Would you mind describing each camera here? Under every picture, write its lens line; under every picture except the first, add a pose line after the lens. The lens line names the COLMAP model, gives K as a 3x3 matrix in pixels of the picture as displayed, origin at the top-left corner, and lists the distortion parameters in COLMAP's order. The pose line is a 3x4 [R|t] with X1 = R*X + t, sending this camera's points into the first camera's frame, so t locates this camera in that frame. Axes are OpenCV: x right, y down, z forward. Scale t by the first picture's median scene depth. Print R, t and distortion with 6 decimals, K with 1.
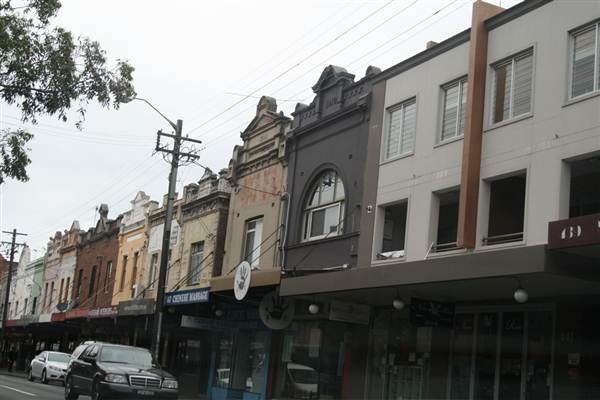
lens RADIAL K [[896.5, 0, 300.0], [0, 896.5, 200.0], [0, 0, 1]] dist [0.012943, 0.015026]
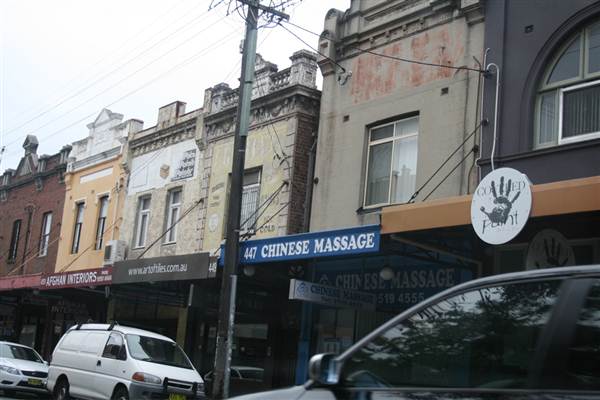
lens RADIAL K [[891.7, 0, 299.2], [0, 891.7, 212.5], [0, 0, 1]] dist [-0.022940, 0.058417]
pose [[0.985585, 0.023532, 0.167537, -0.208661], [-0.028613, 0.999199, 0.027981, 0.067244], [-0.166744, -0.032372, 0.985469, 0.430147]]
